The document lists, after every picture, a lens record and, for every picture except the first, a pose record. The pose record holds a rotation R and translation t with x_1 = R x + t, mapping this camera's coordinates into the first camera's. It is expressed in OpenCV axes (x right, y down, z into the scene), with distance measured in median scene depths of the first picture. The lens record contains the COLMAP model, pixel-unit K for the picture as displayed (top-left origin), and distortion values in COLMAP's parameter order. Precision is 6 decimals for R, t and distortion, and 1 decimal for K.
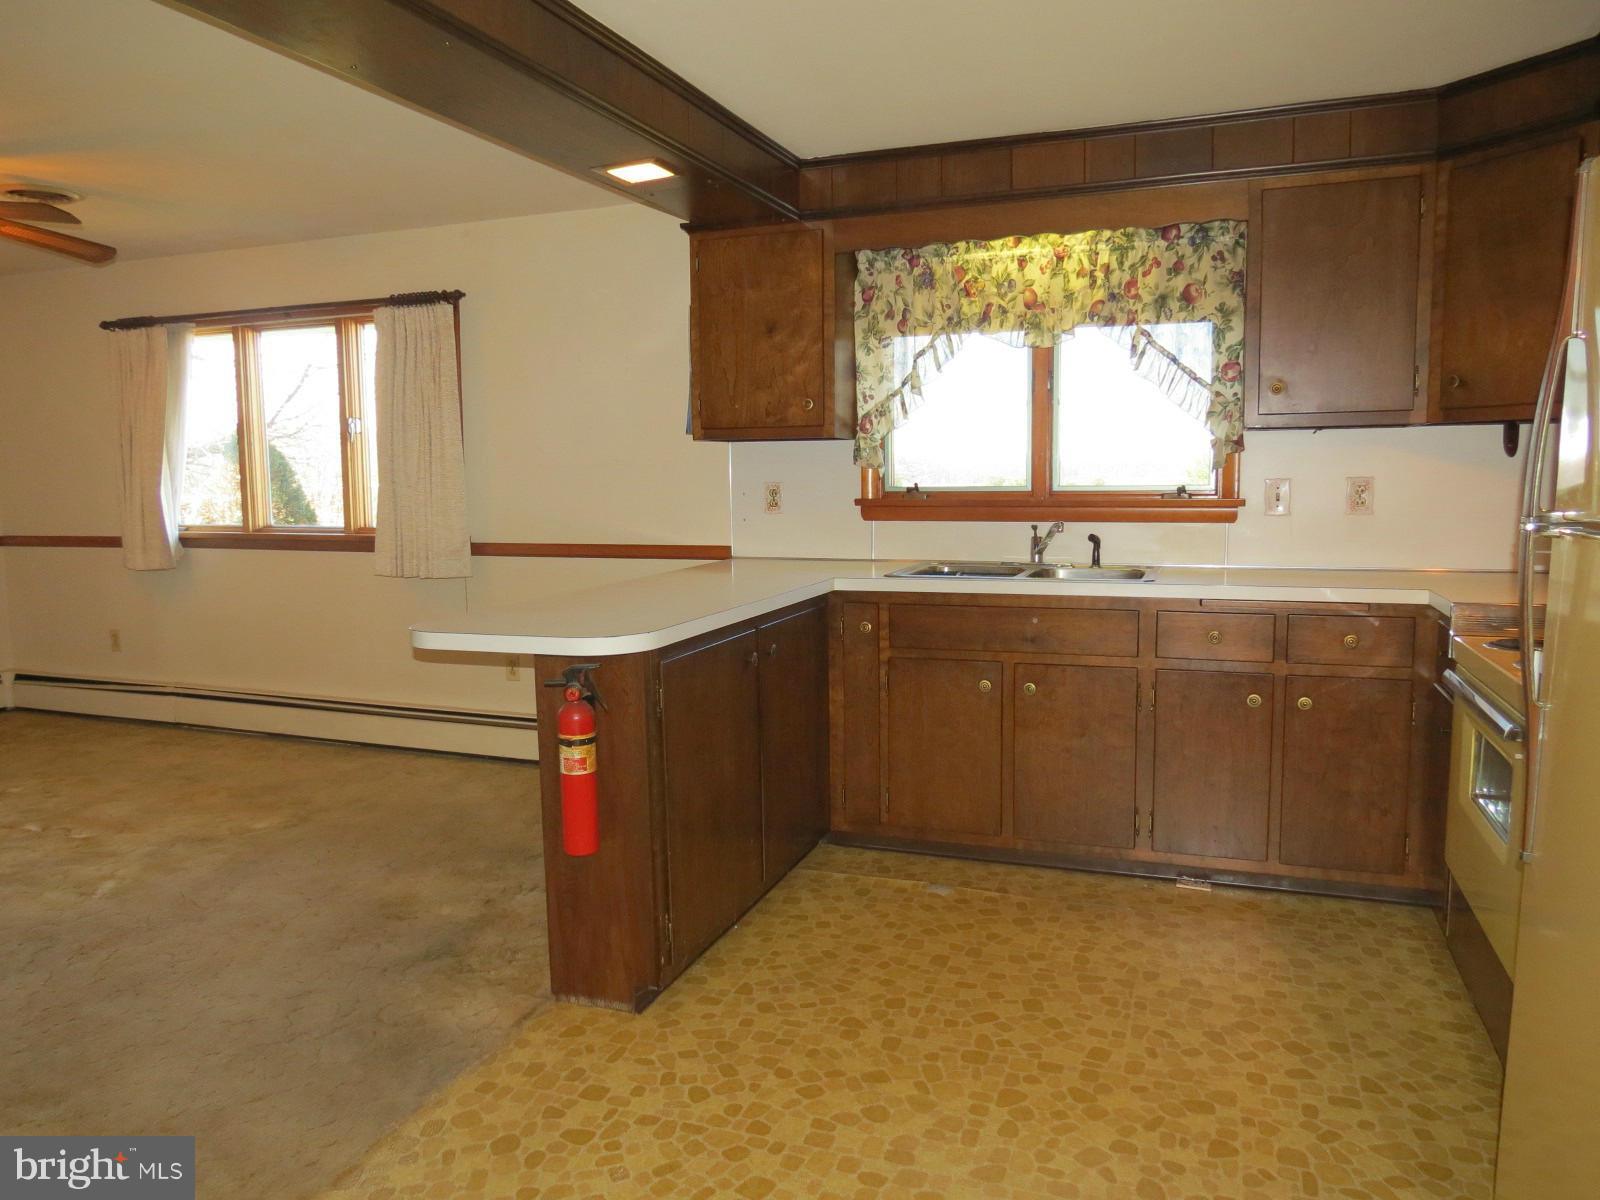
lens RADIAL K [[1128.8, 0, 798.5], [0, 1128.8, 606.5], [0, 0, 1]] dist [-0.032631, 0.003173]
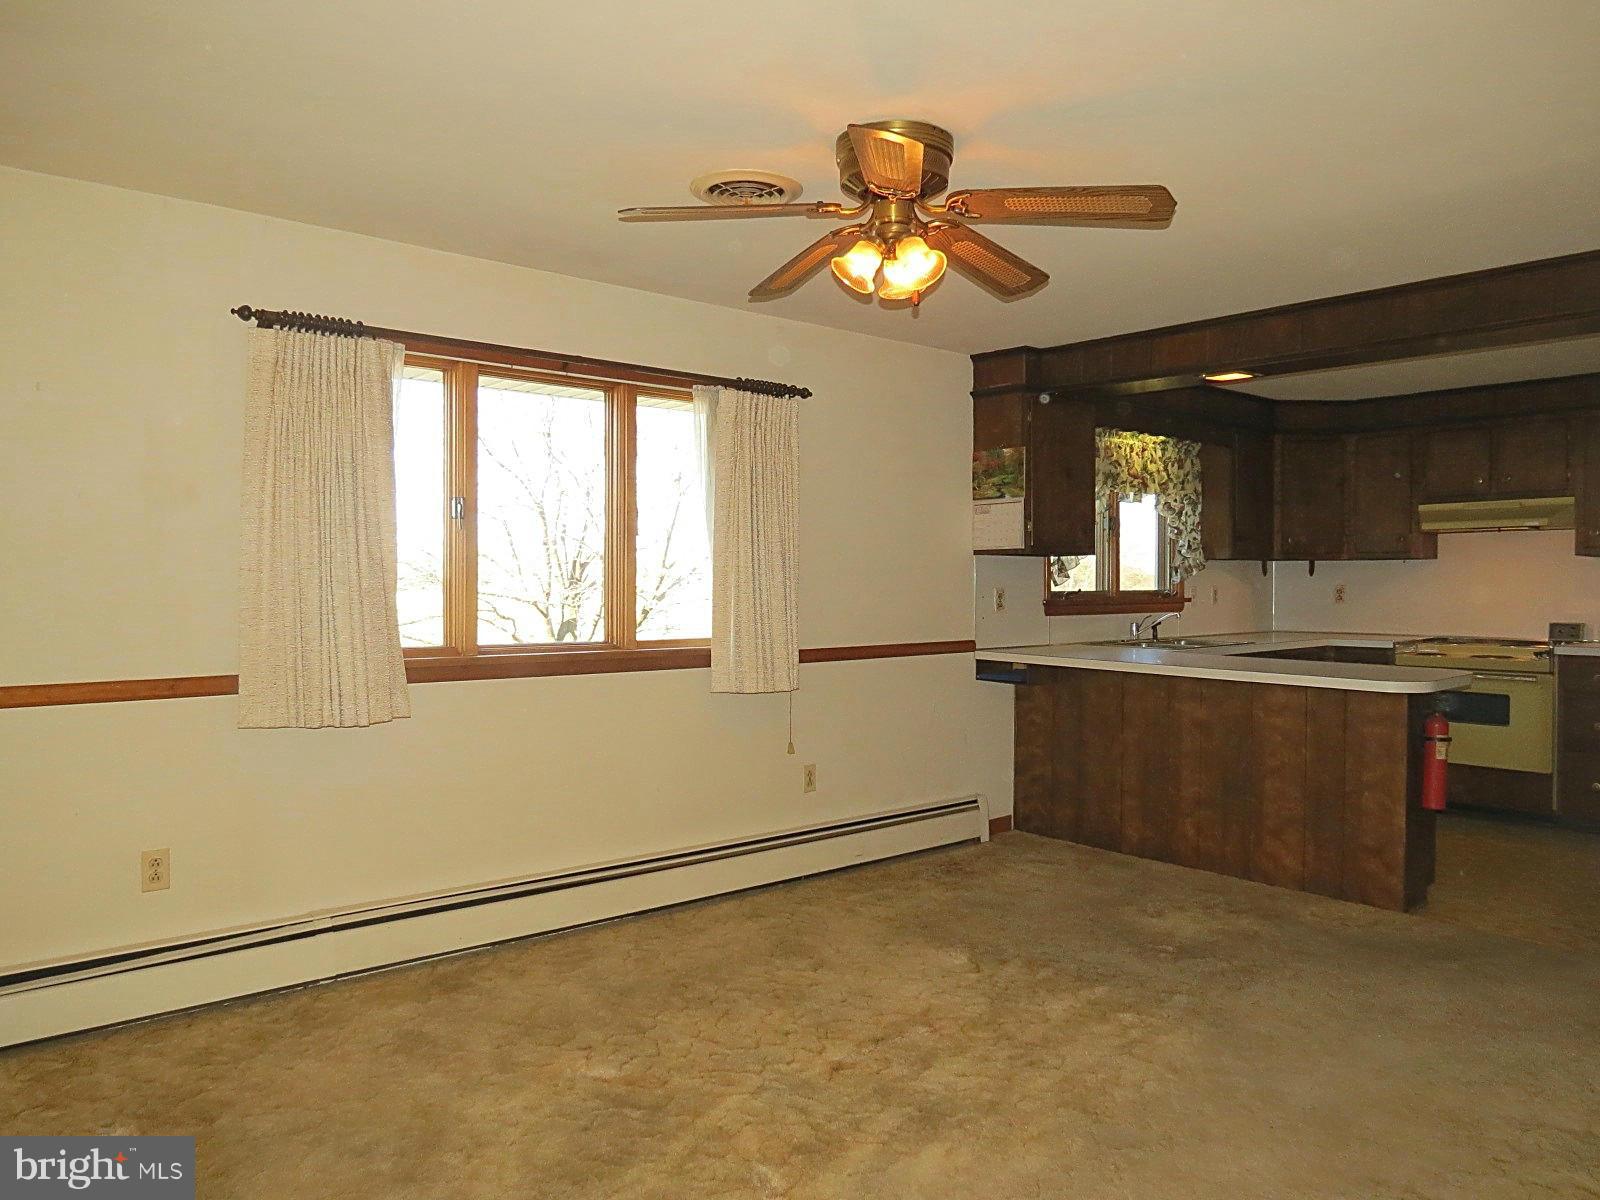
lens RADIAL K [[1128.8, 0, 798.1], [0, 1128.8, 600.5], [0, 0, 1]] dist [-0.032631, 0.003173]
pose [[0.477435, -0.005009, 0.878653, -2.130354], [0.097832, 0.994069, -0.047492, -0.099798], [-0.873204, 0.108635, 0.475093, 1.031691]]
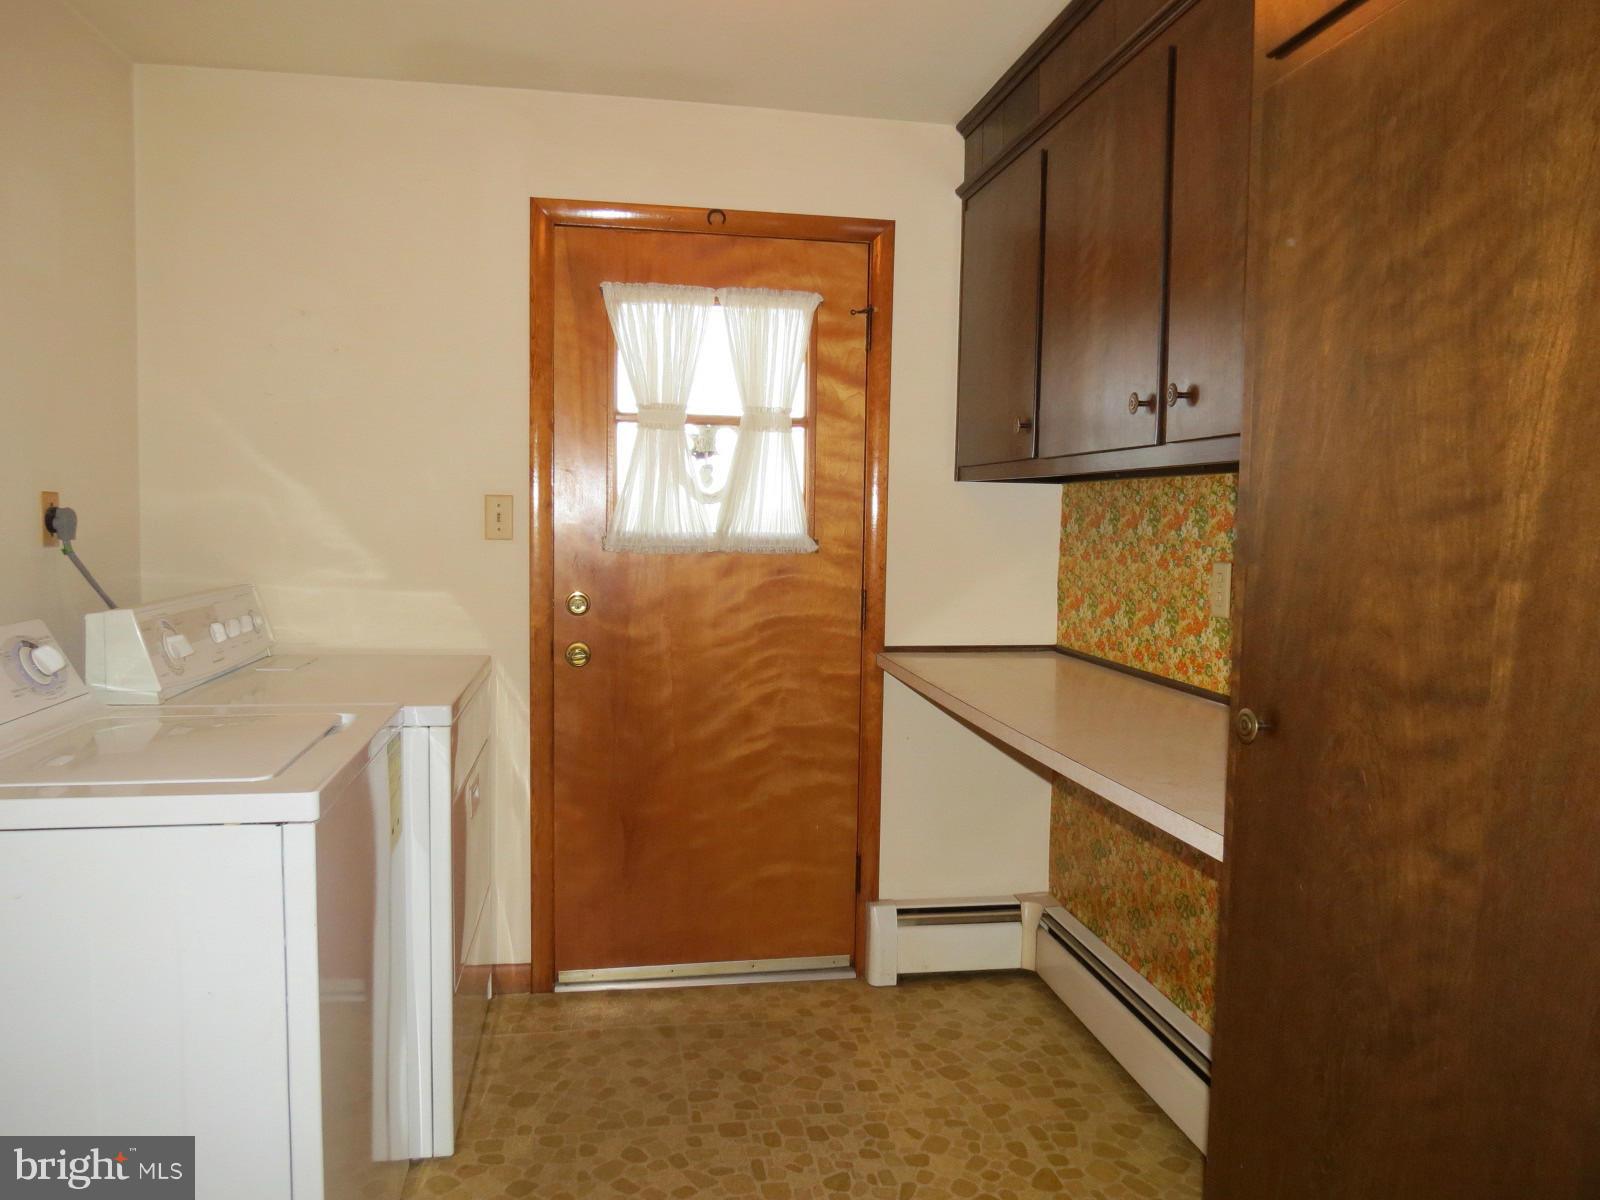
lens RADIAL K [[1128.8, 0, 799.8], [0, 1128.8, 595.9], [0, 0, 1]] dist [-0.032631, 0.003173]
pose [[-0.860460, 0.045337, -0.507498, 0.236075], [-0.062471, 0.979131, 0.193390, -0.217859], [0.505674, 0.198108, -0.839670, 1.638811]]
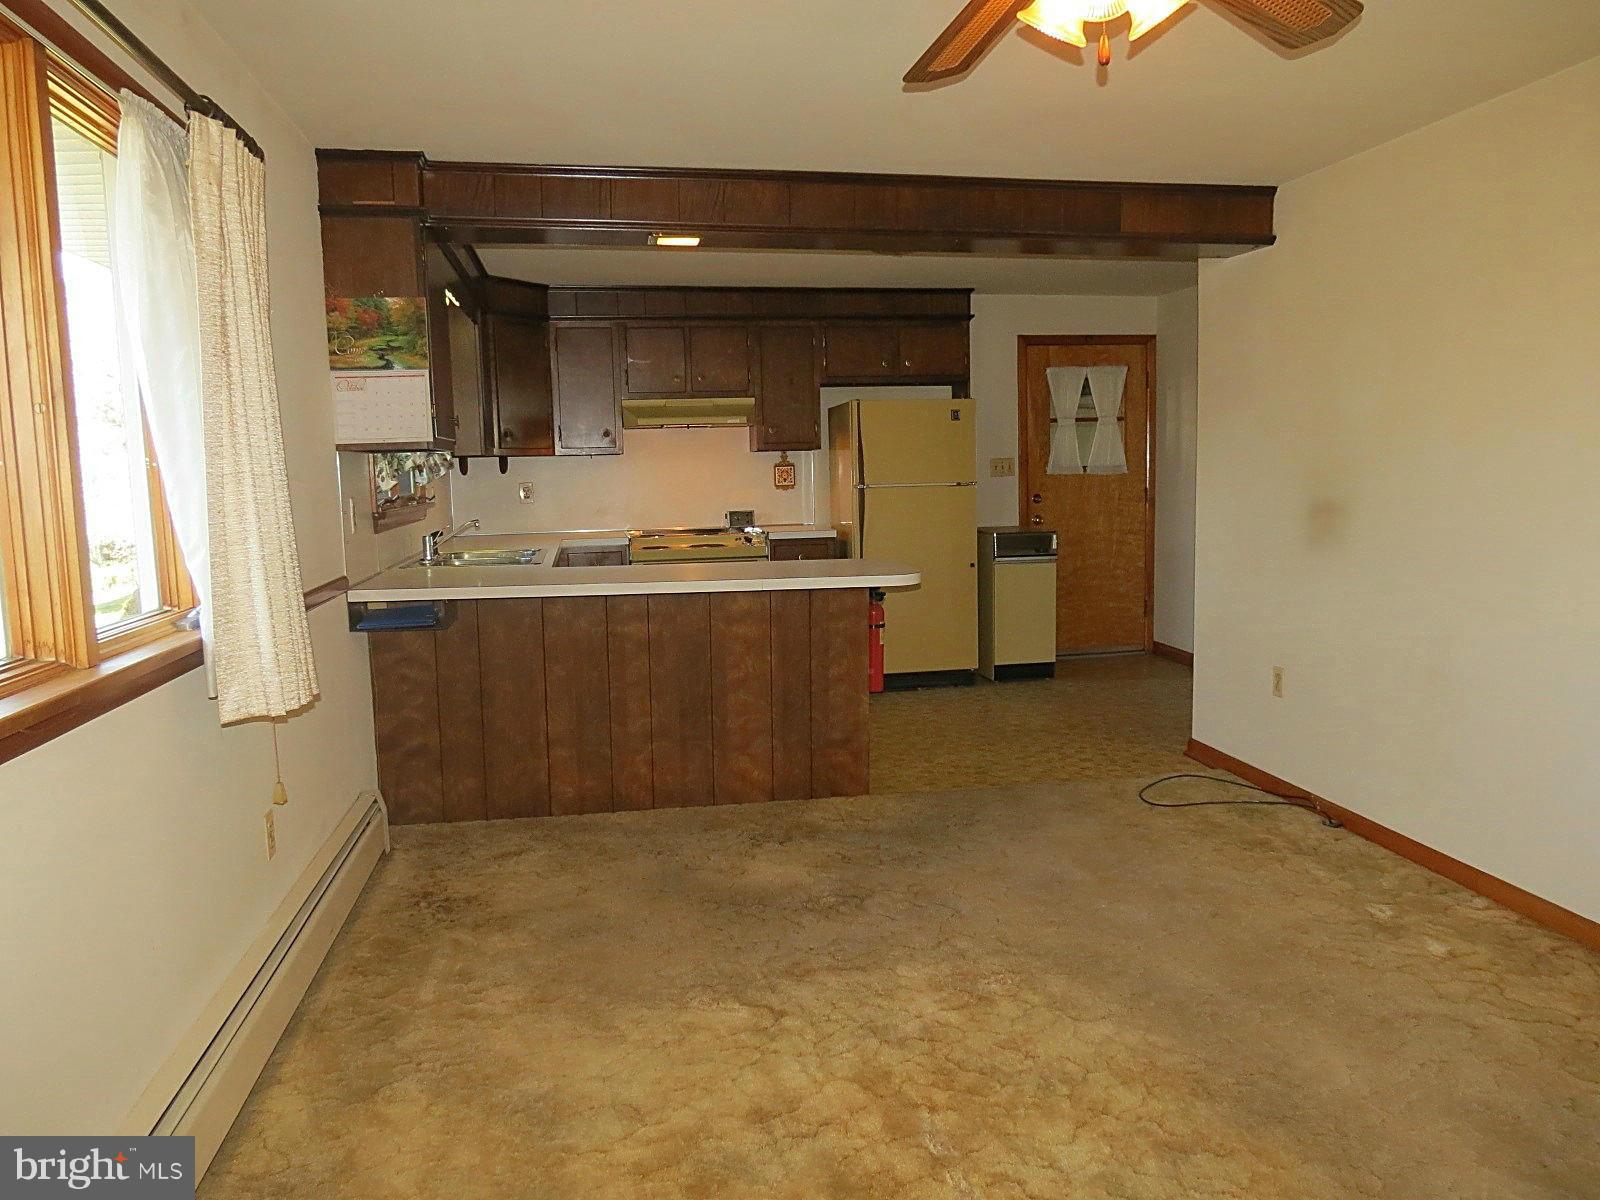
lens RADIAL K [[1128.8, 0, 794.6], [0, 1128.8, 599.4], [0, 0, 1]] dist [-0.032631, 0.003173]
pose [[-0.512999, -0.080890, 0.854569, -1.656451], [0.126564, 0.977541, 0.168507, -0.235787], [-0.849007, 0.194602, -0.491240, 1.988192]]
